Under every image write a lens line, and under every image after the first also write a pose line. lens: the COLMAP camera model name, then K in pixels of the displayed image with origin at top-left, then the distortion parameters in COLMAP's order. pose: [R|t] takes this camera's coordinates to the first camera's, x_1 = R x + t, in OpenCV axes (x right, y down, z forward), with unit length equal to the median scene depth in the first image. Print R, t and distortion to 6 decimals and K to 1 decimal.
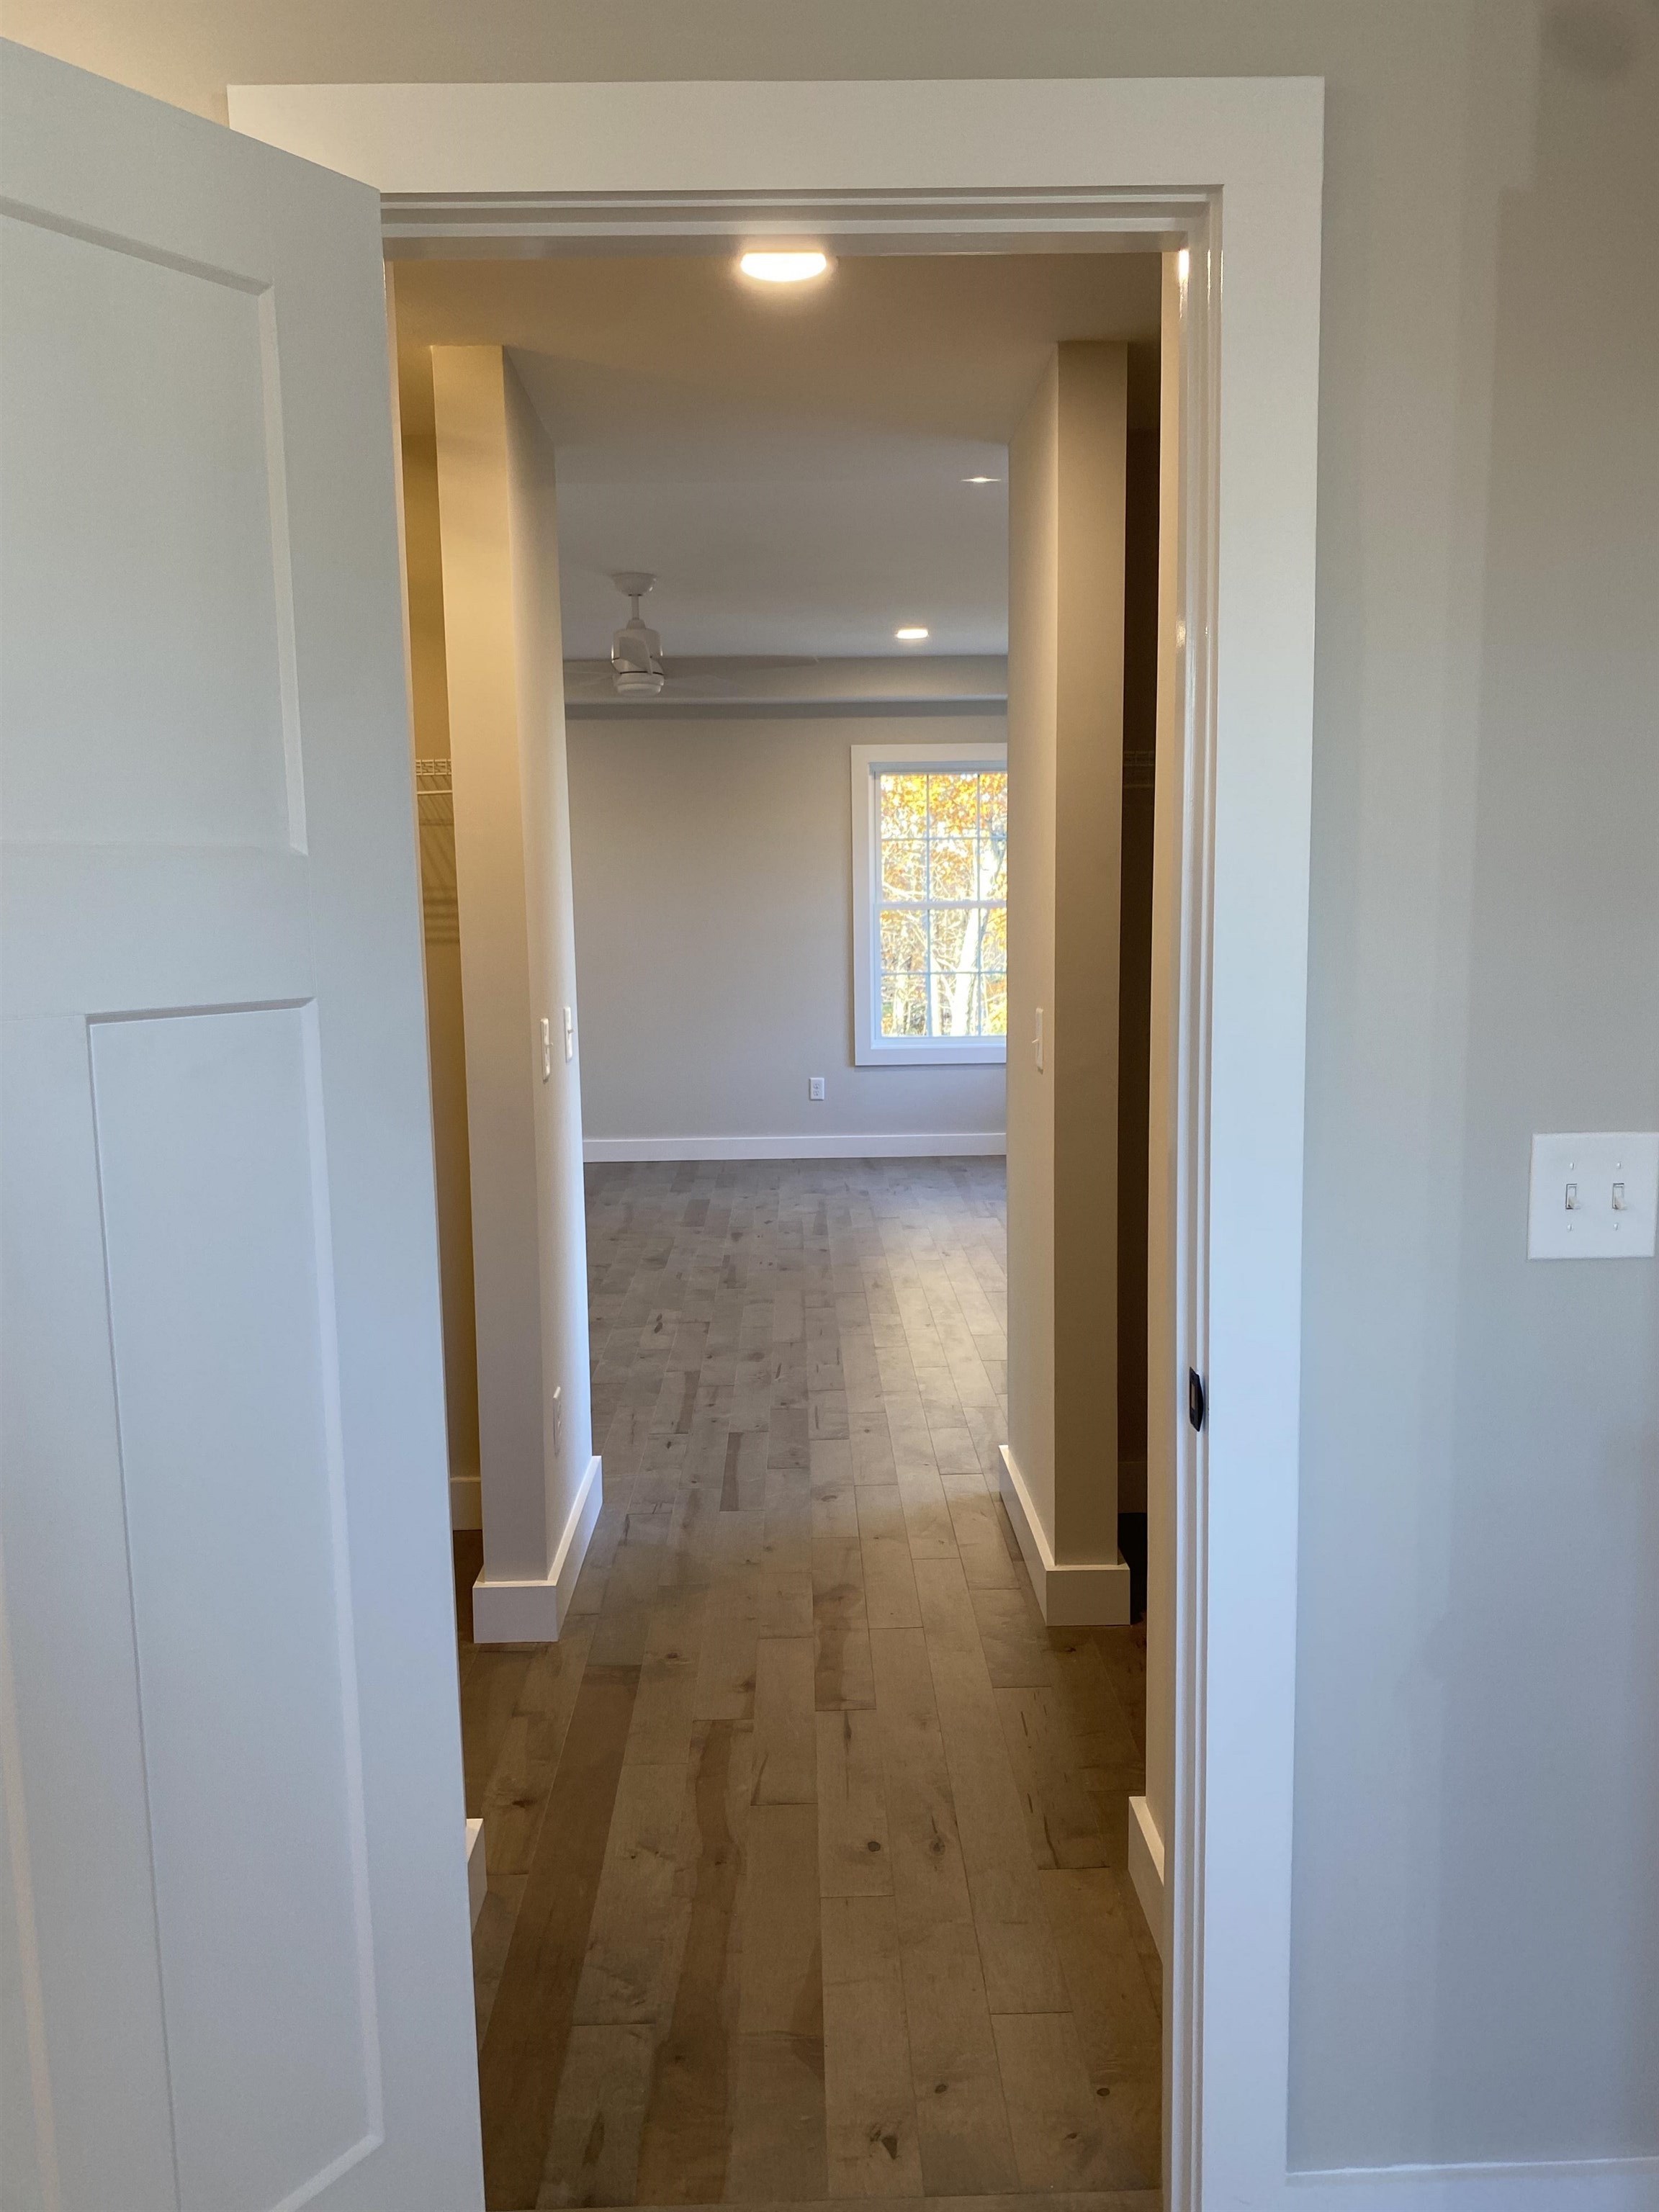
lens RADIAL K [[1717.0, 0, 844.2], [0, 1717.0, 1126.8], [0, 0, 1]] dist [0.087849, -0.084923]
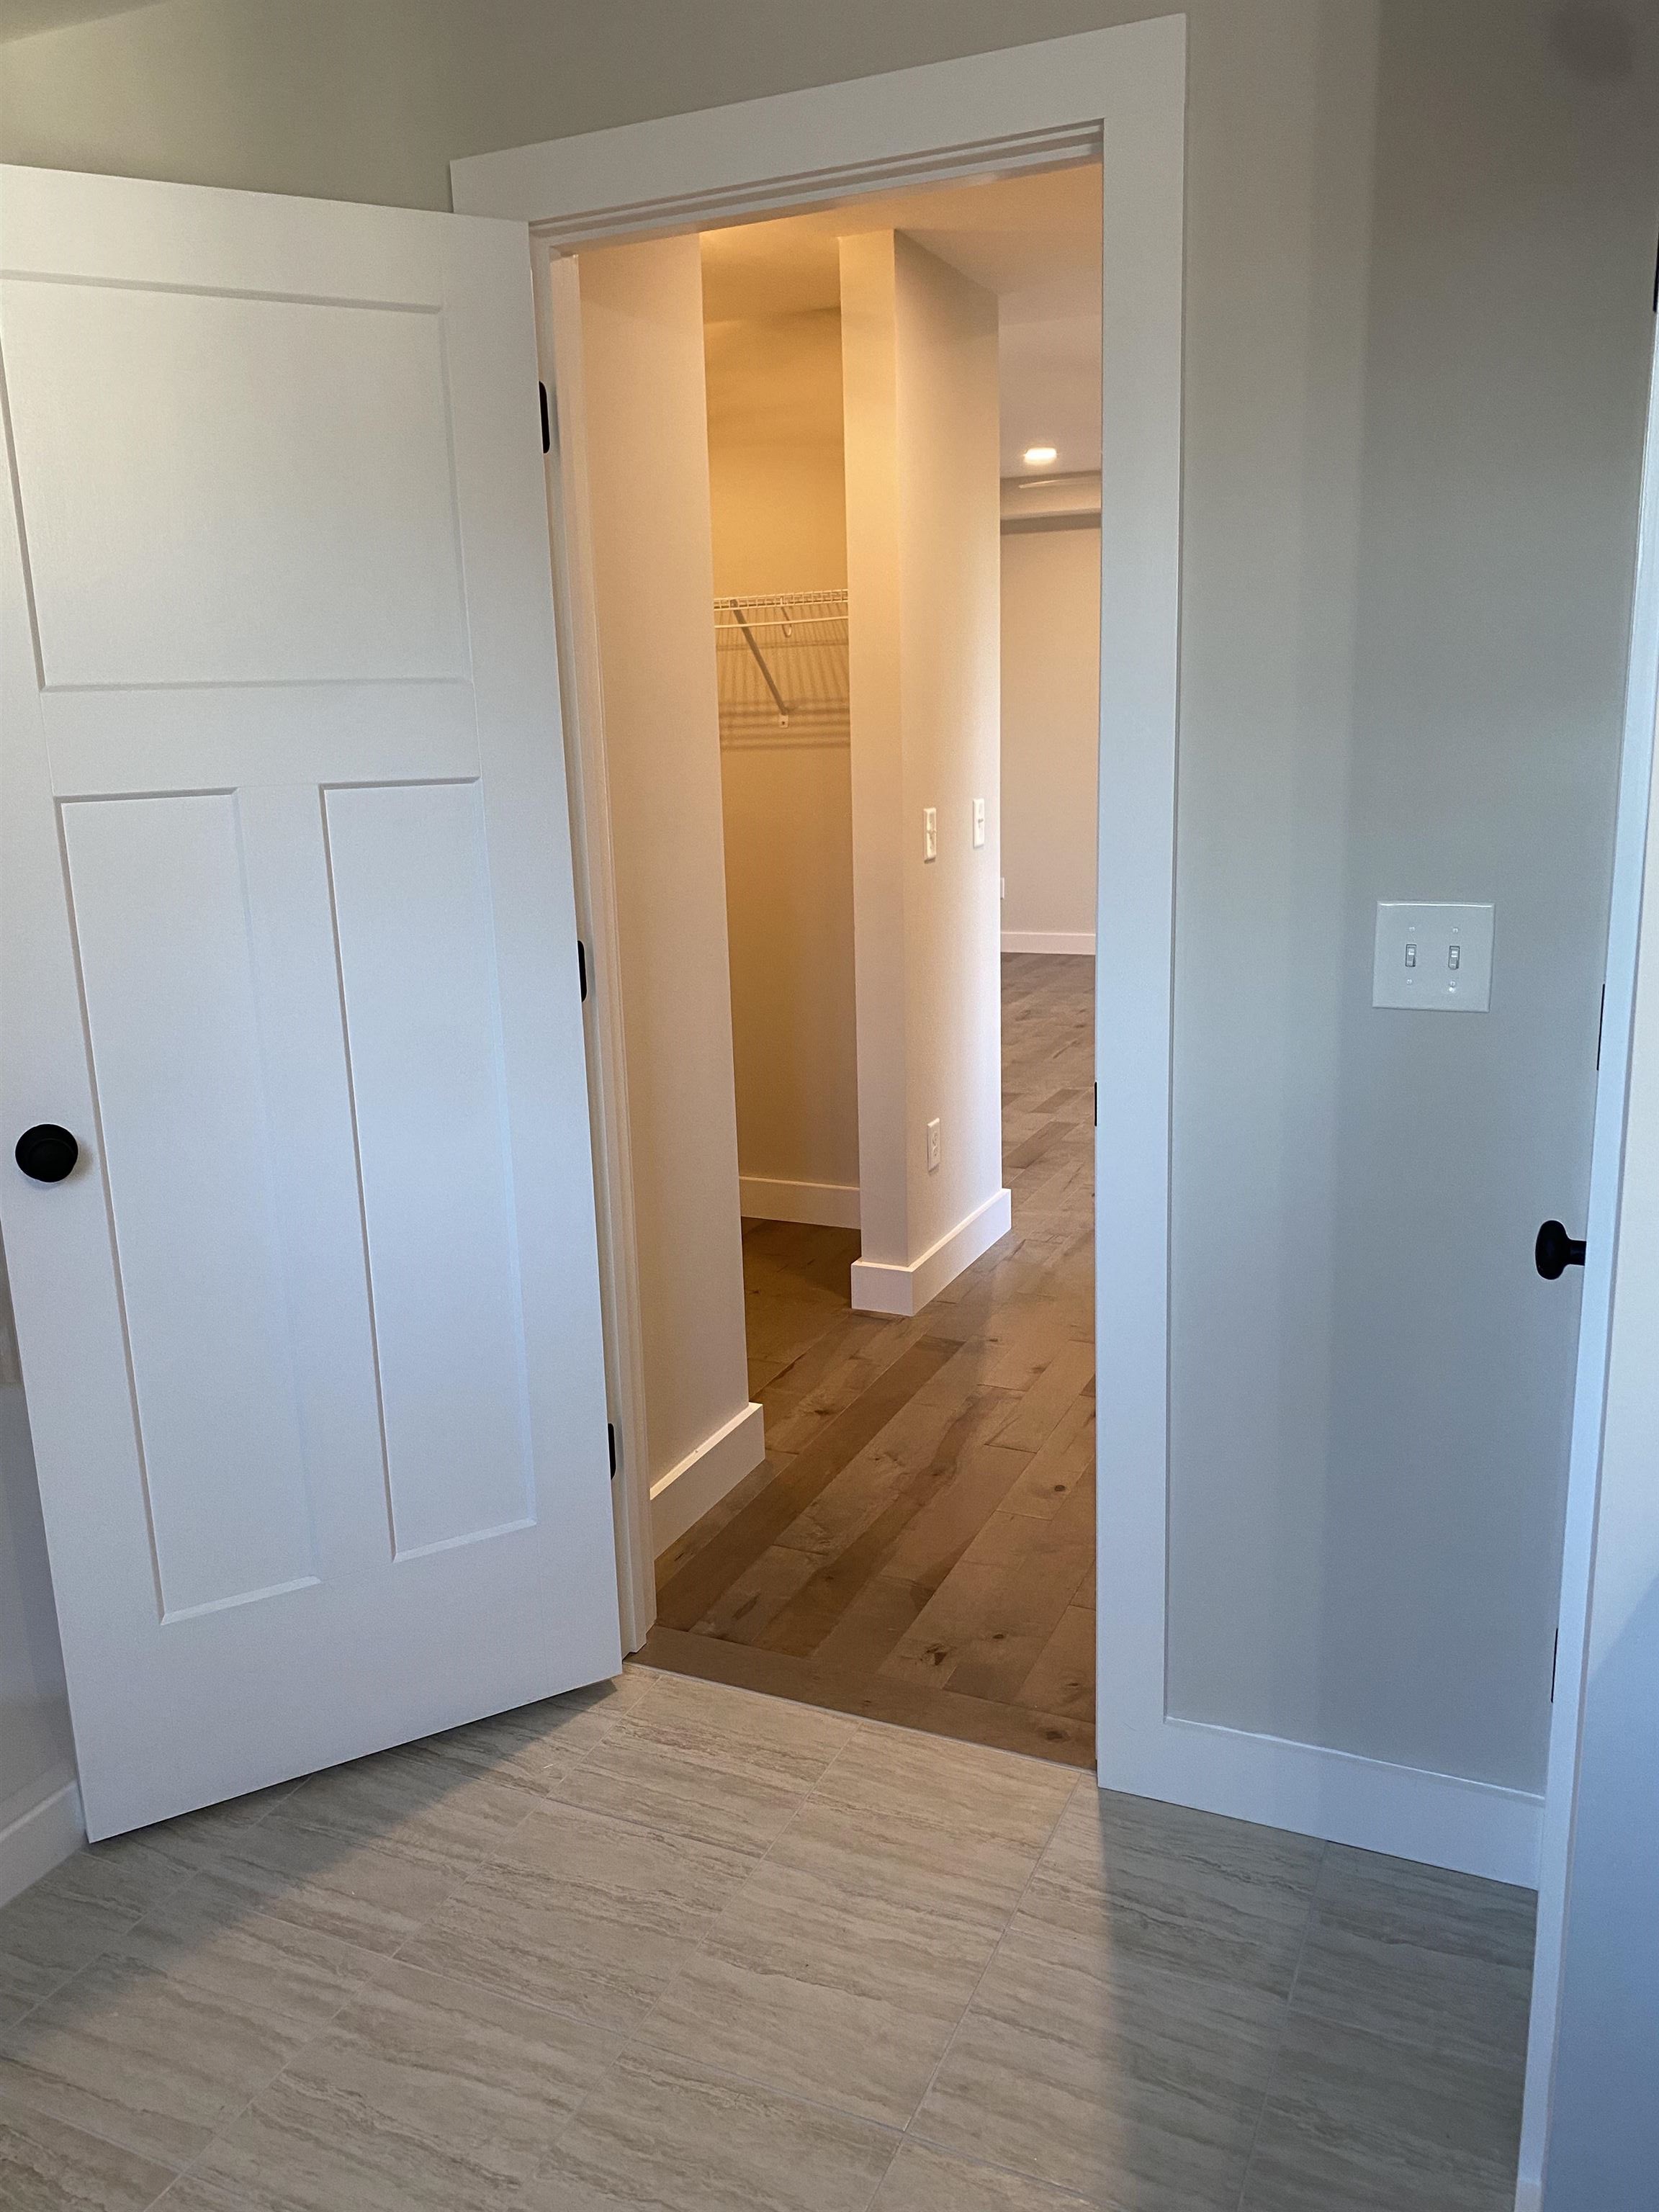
lens RADIAL K [[1667.4, 0, 829.5], [0, 1667.4, 1106.0], [0, 0, 1]] dist [0.062579, -0.008467]
pose [[0.901055, 0.086518, -0.424987, 0.346904], [-0.043184, 0.992929, 0.110580, 0.020584], [0.431549, -0.081287, 0.898420, -0.112591]]
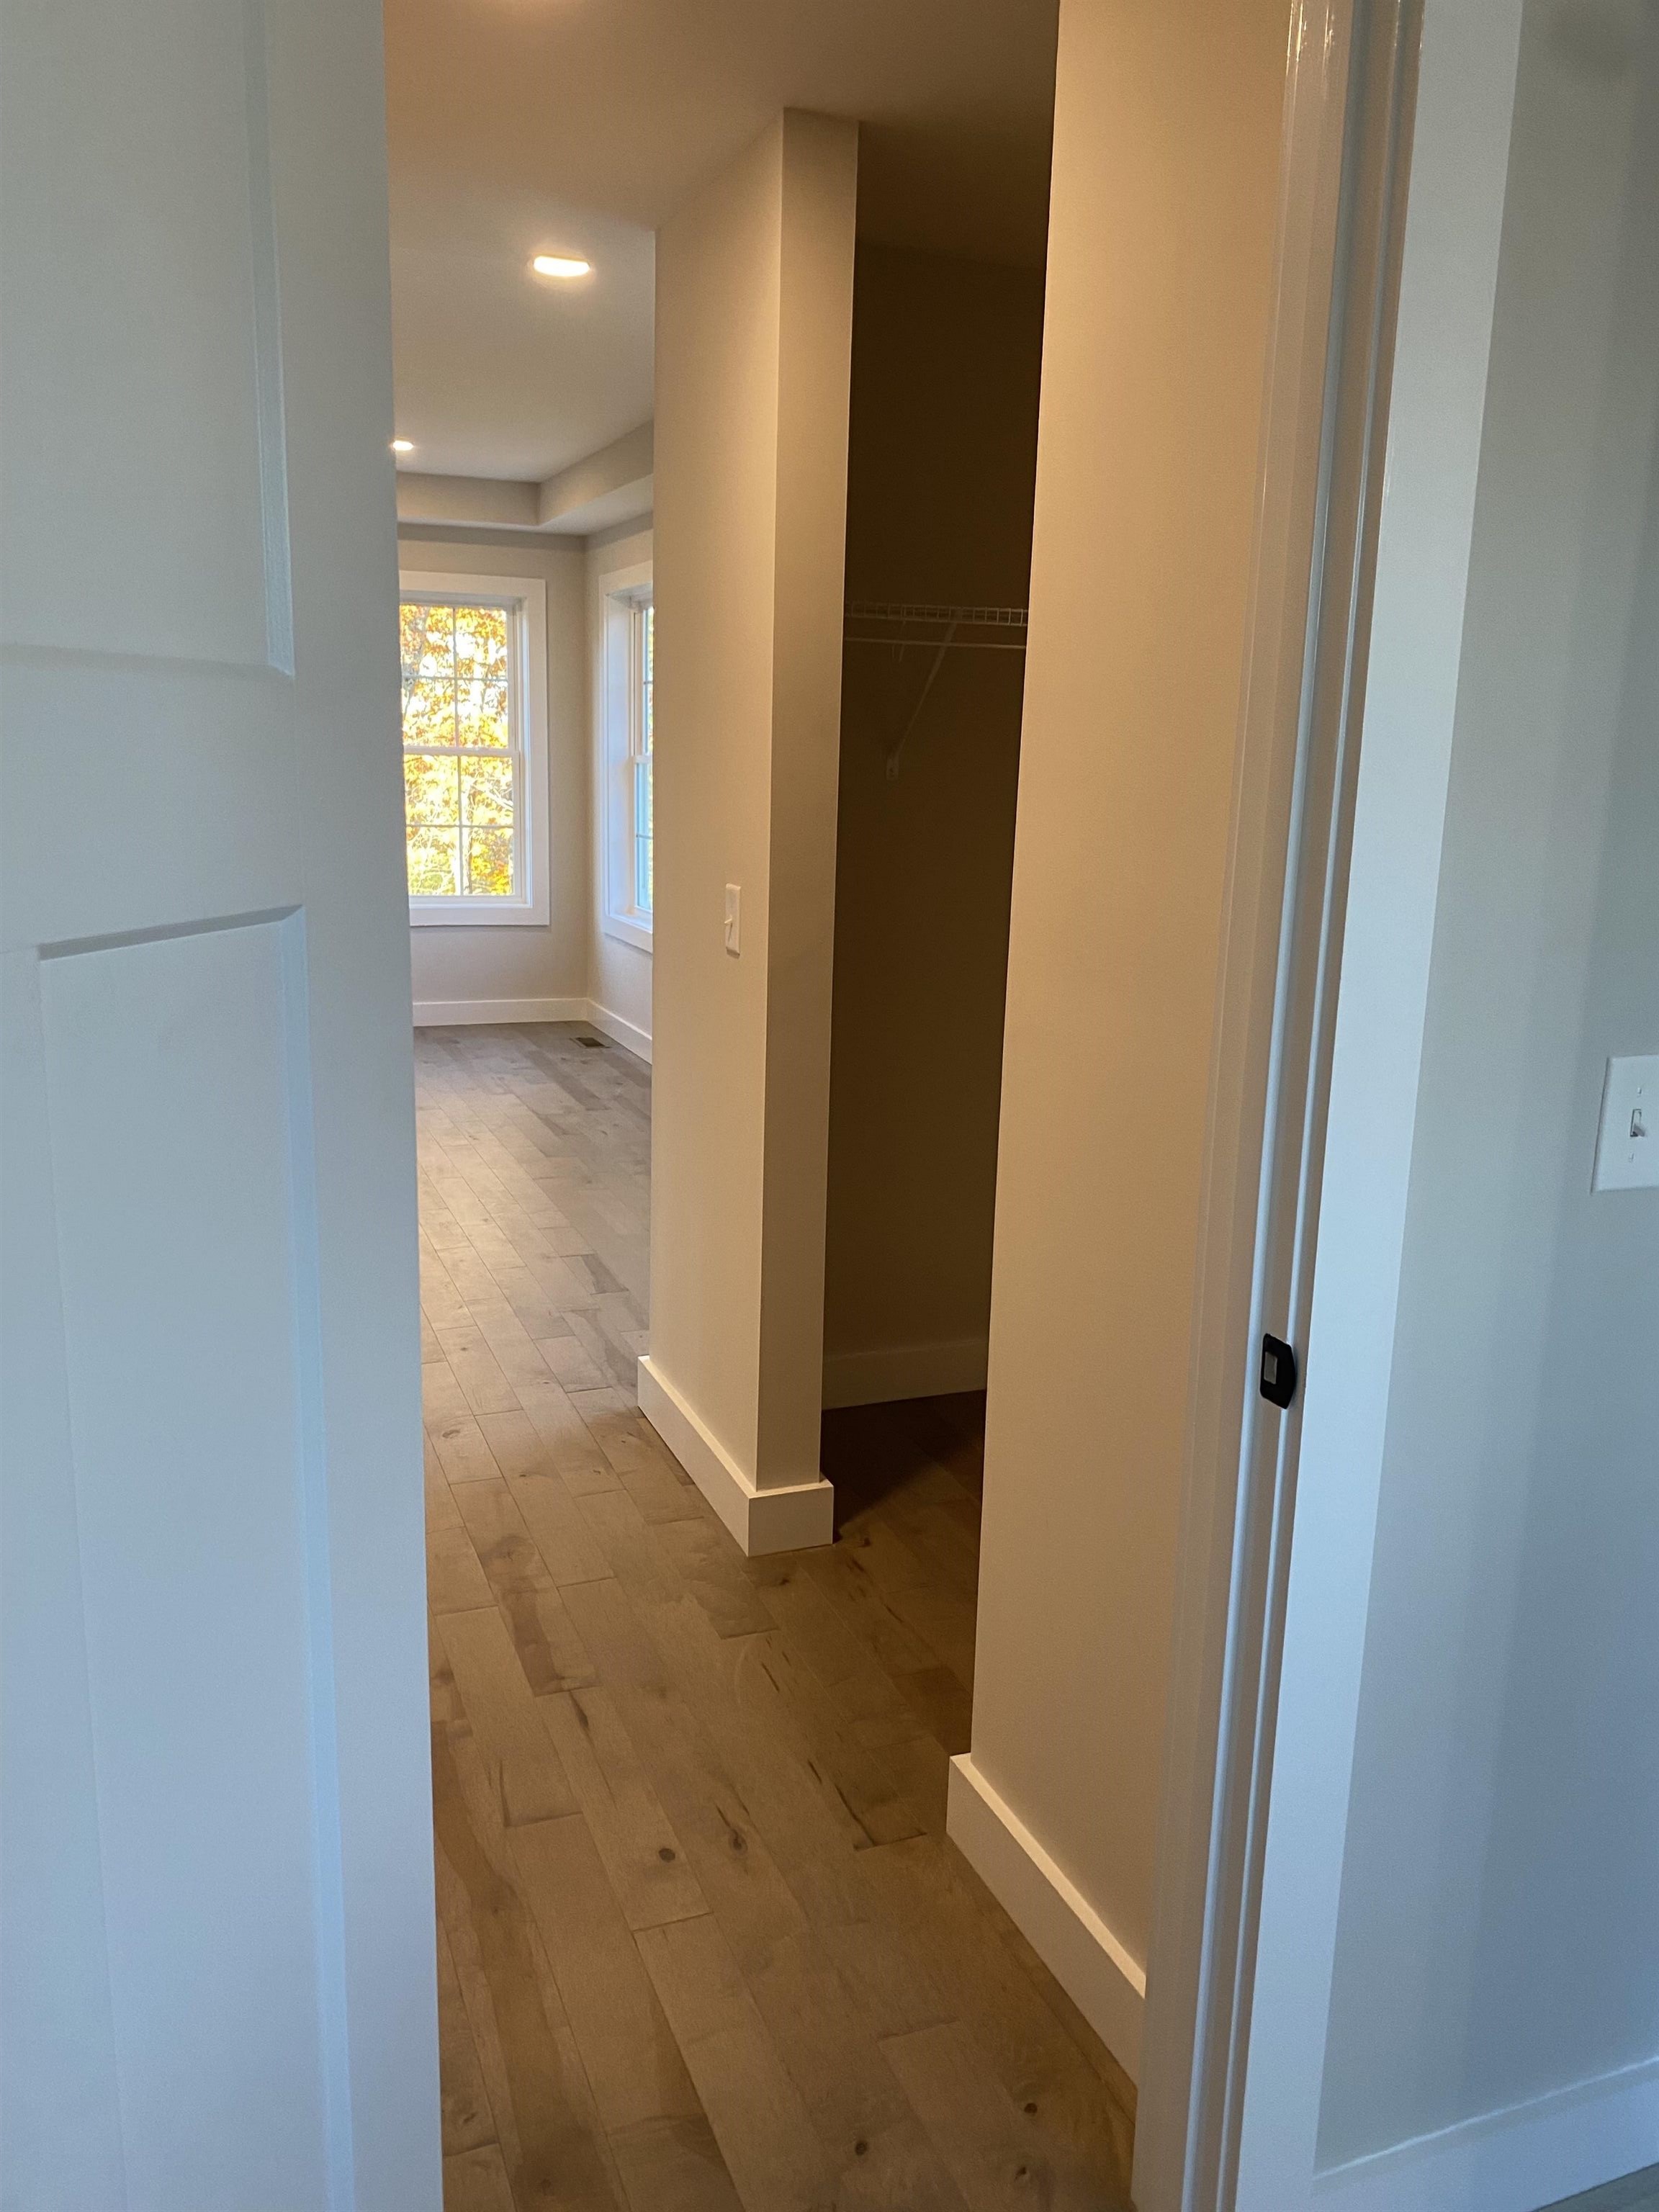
lens RADIAL K [[1708.6, 0, 834.6], [0, 1708.6, 1098.3], [0, 0, 1]] dist [0.073285, -0.063040]
pose [[0.938573, -0.031066, 0.343679, -0.188901], [0.007479, 0.997537, 0.069745, -0.025070], [-0.344999, -0.062890, 0.936494, 0.179613]]
